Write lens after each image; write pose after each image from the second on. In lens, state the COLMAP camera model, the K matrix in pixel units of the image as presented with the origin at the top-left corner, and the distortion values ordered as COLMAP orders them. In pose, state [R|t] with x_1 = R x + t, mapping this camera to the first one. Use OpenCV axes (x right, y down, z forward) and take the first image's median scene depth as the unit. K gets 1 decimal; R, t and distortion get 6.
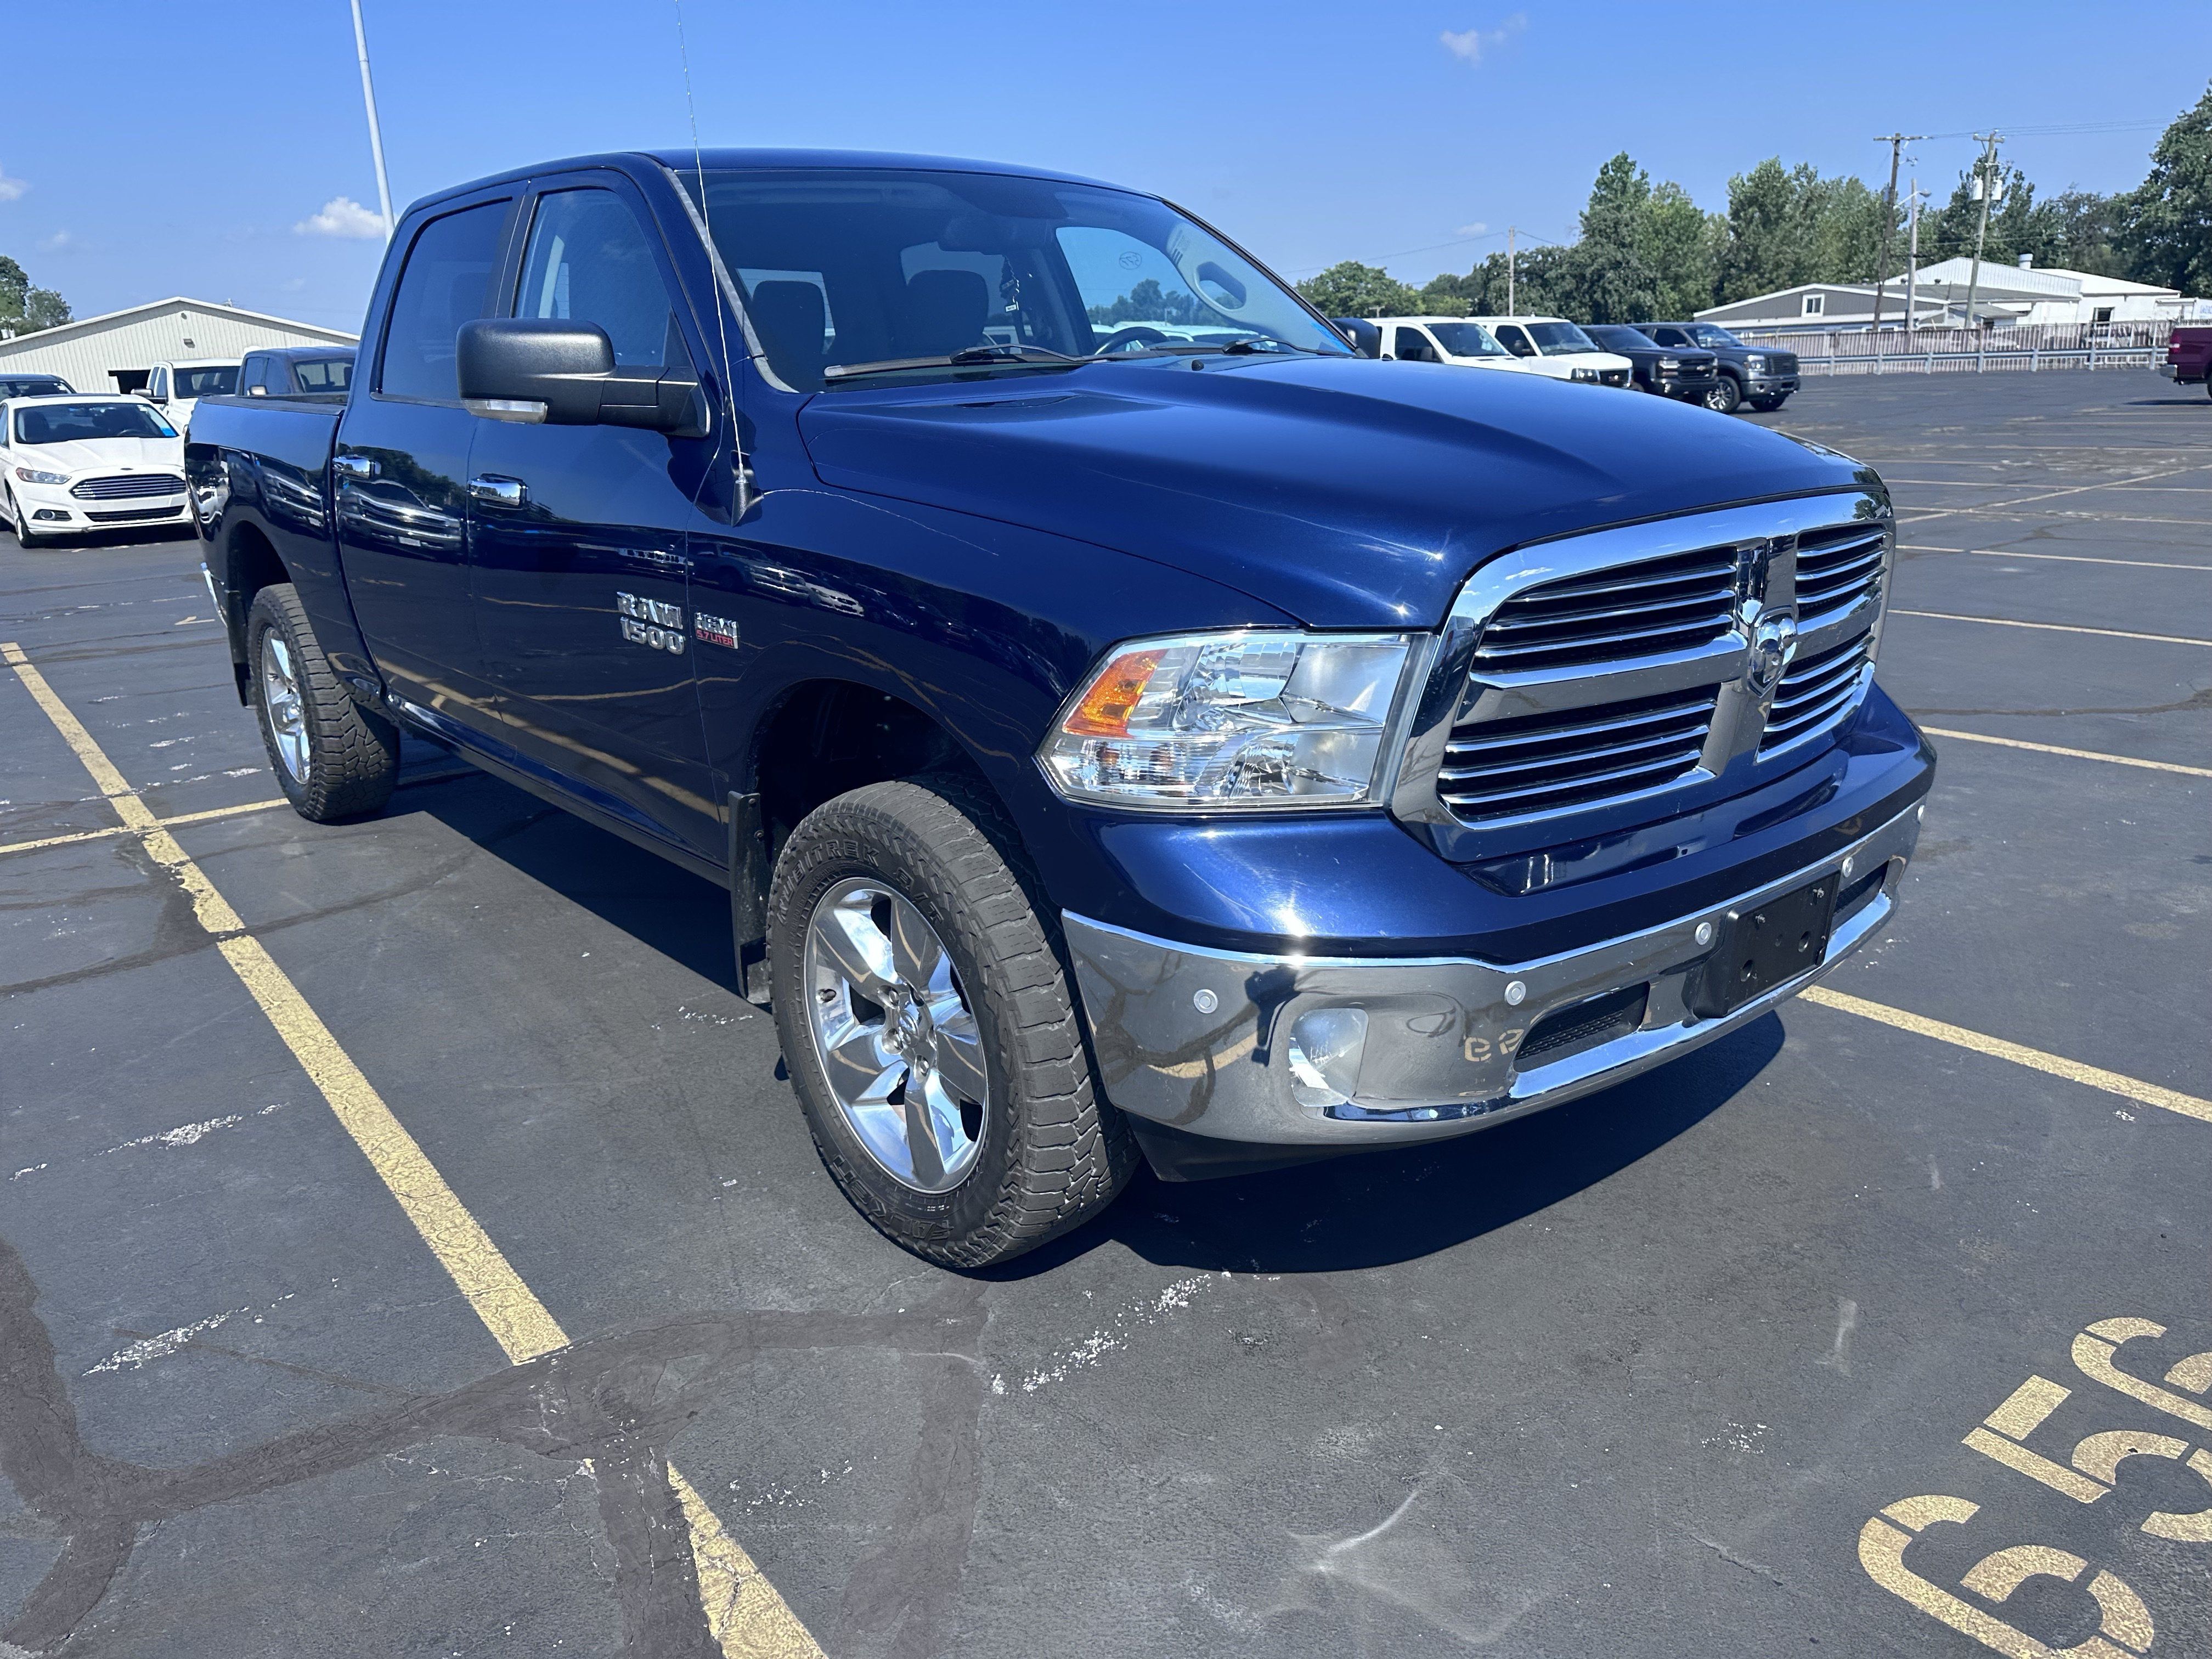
lens RADIAL K [[1555.4, 0, 1092.4], [0, 1555.4, 812.4], [0, 0, 1]] dist [0.033254, -0.035482]
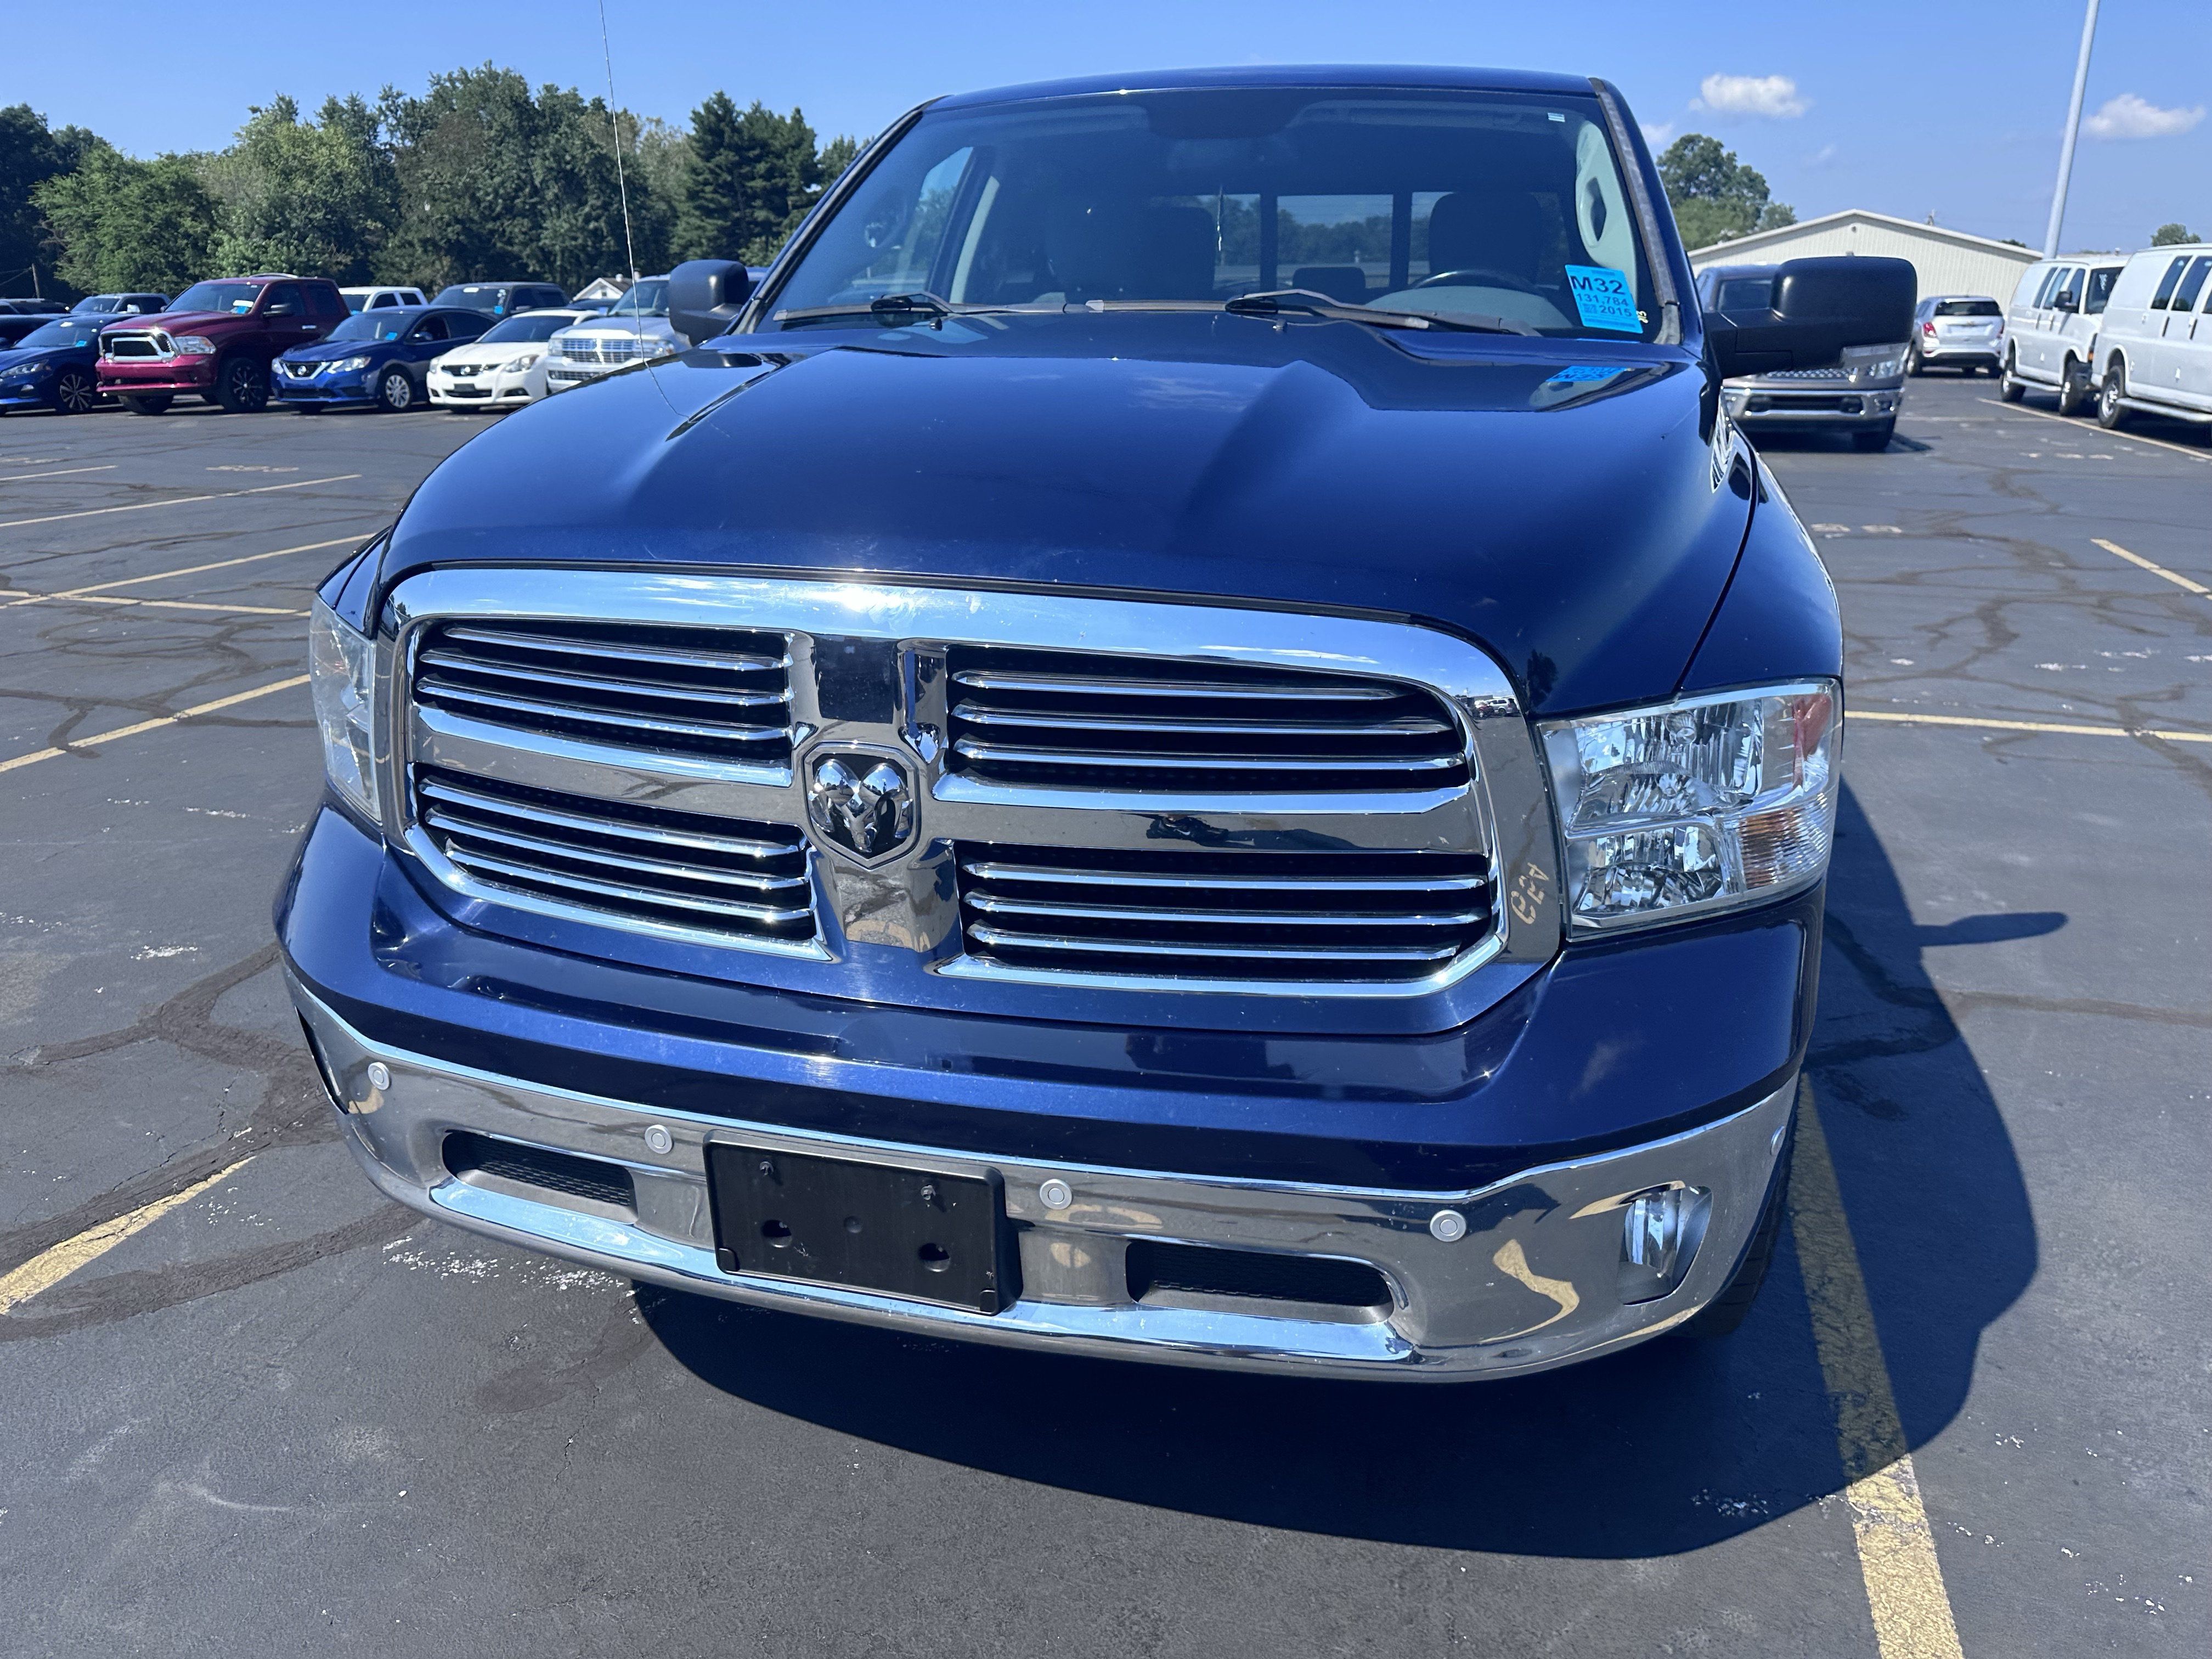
lens RADIAL K [[1555.4, 0, 1104.7], [0, 1555.4, 844.0], [0, 0, 1]] dist [0.033254, -0.035482]
pose [[0.576434, 0.295093, -0.762000, 0.582449], [-0.242235, 0.952310, 0.185548, -0.136762], [0.780414, 0.077626, 0.620426, 0.395408]]
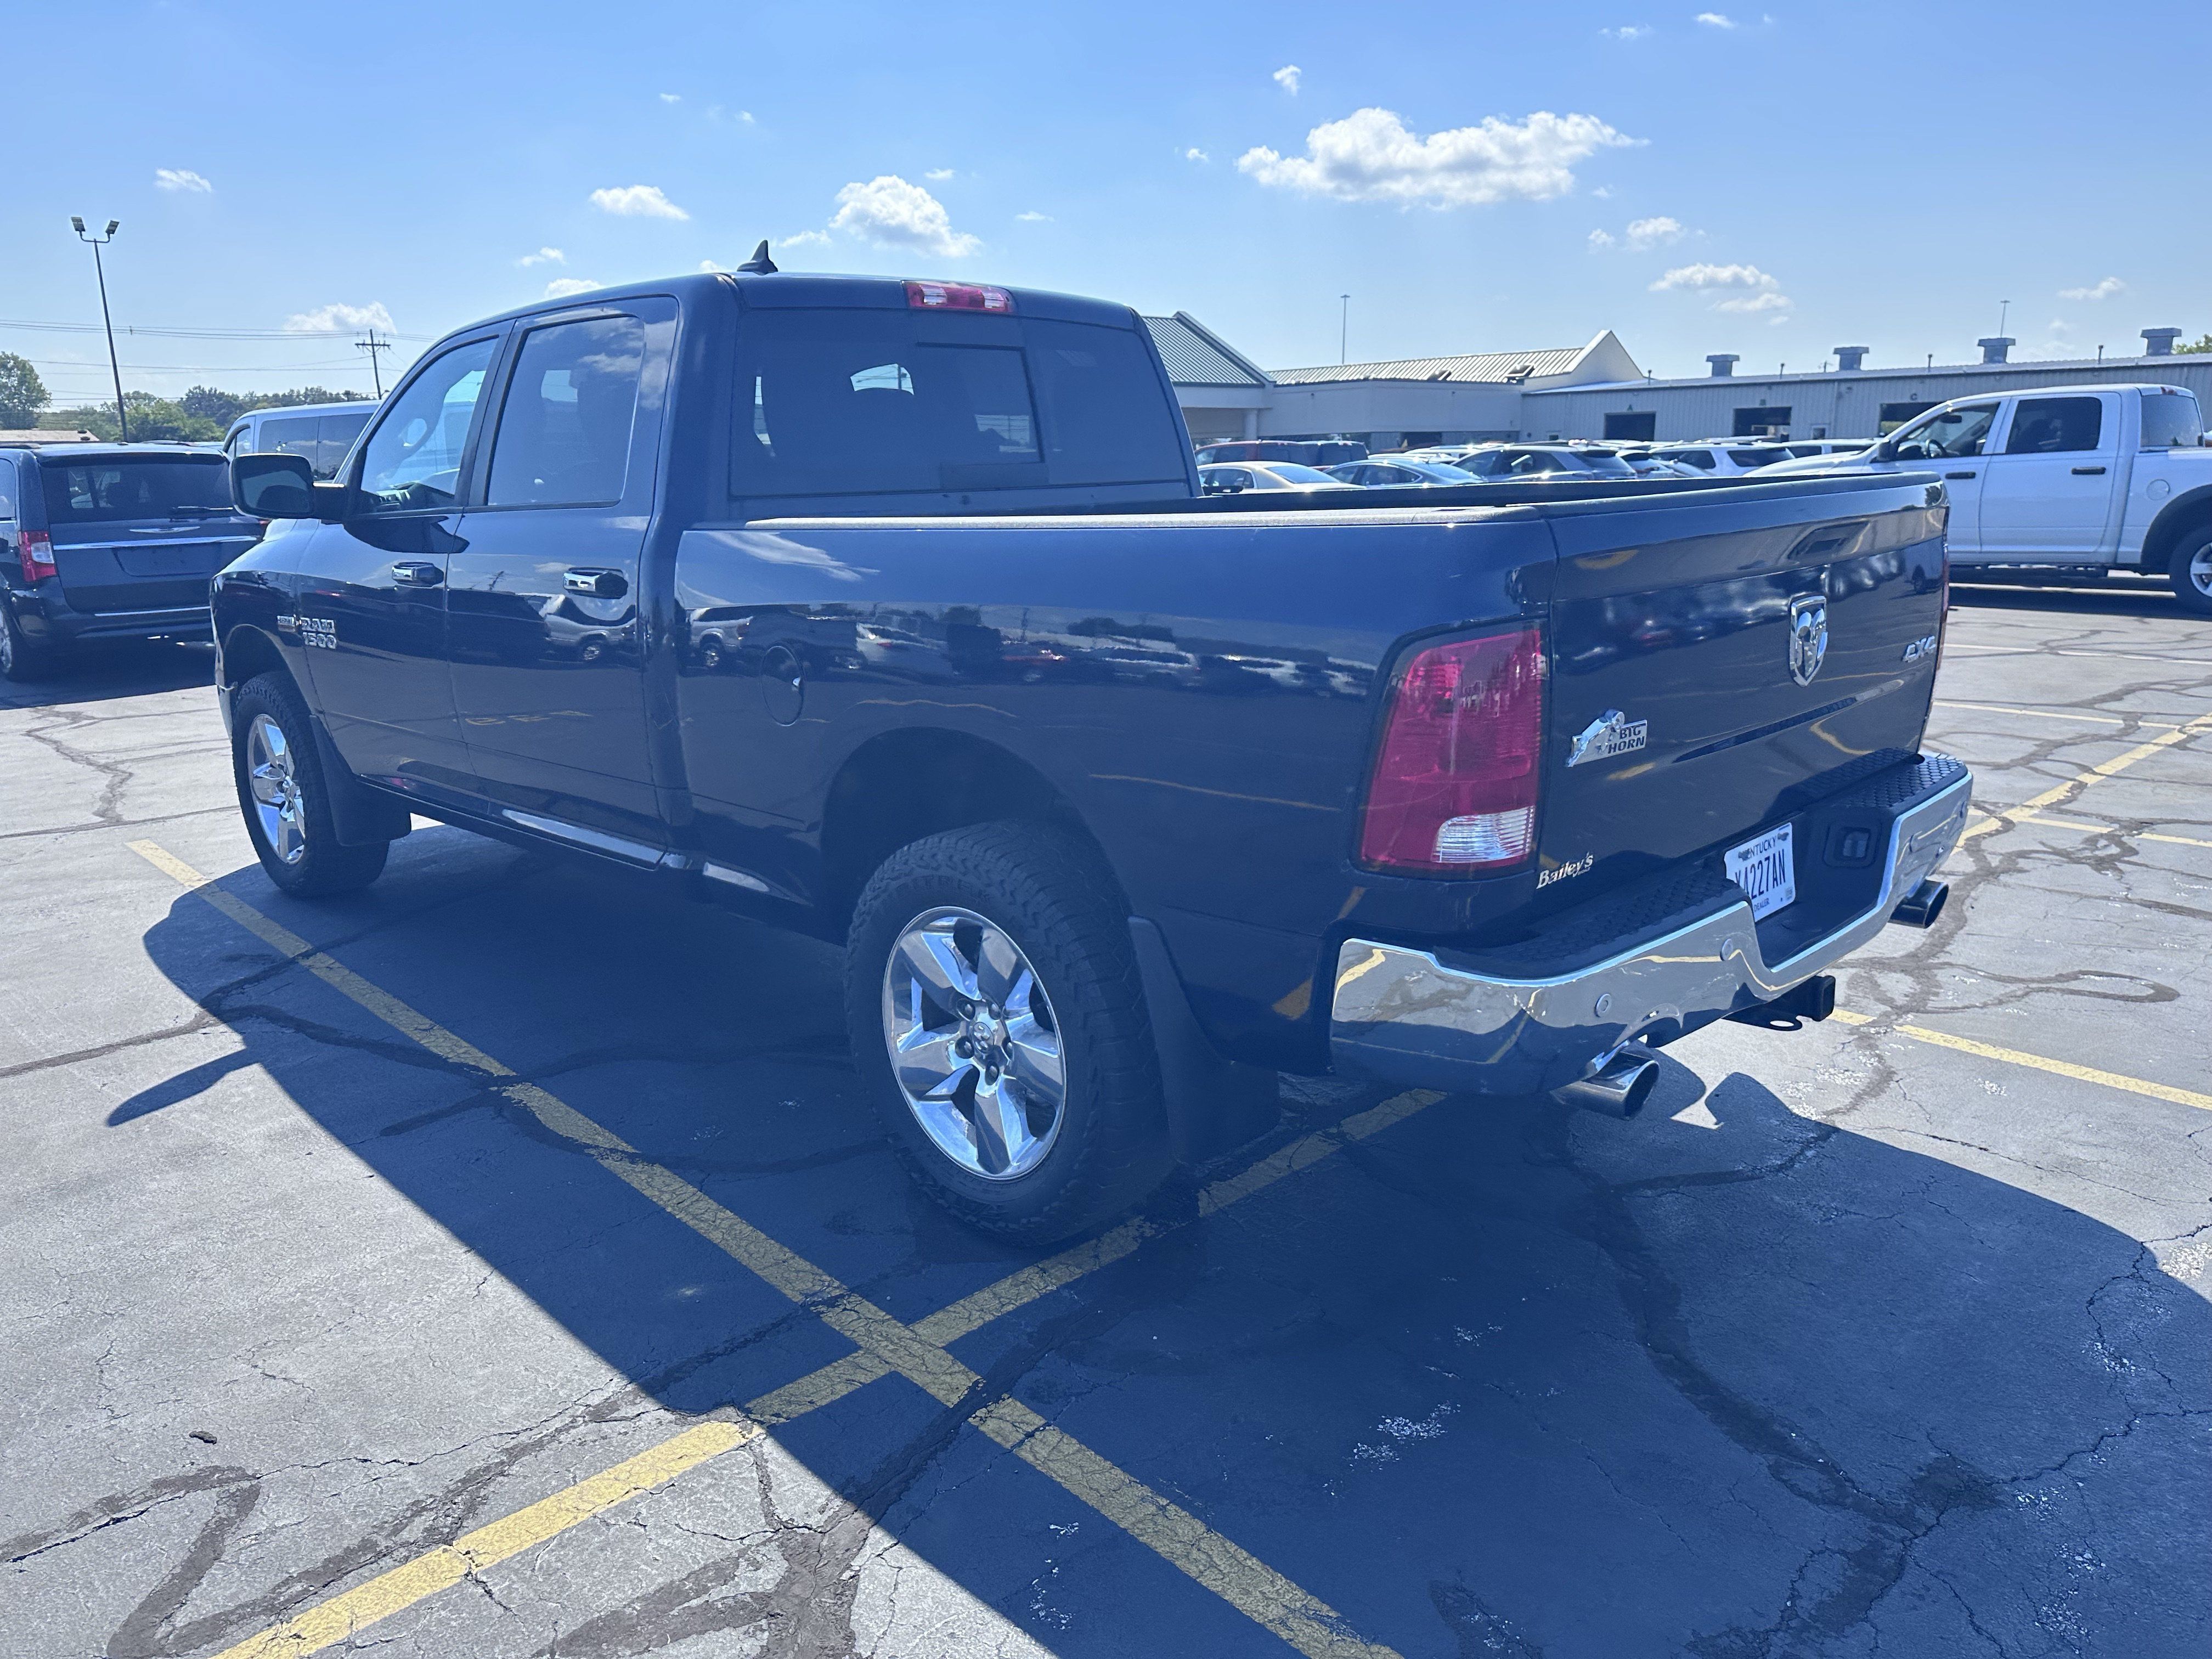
lens RADIAL K [[1555.4, 0, 1093.5], [0, 1555.4, 849.2], [0, 0, 1]] dist [0.033254, -0.035482]
pose [[-0.995136, 0.070044, -0.069270, -0.342057], [0.025633, 0.863053, 0.504463, -0.653296], [0.095118, 0.500234, -0.860650, 2.272511]]
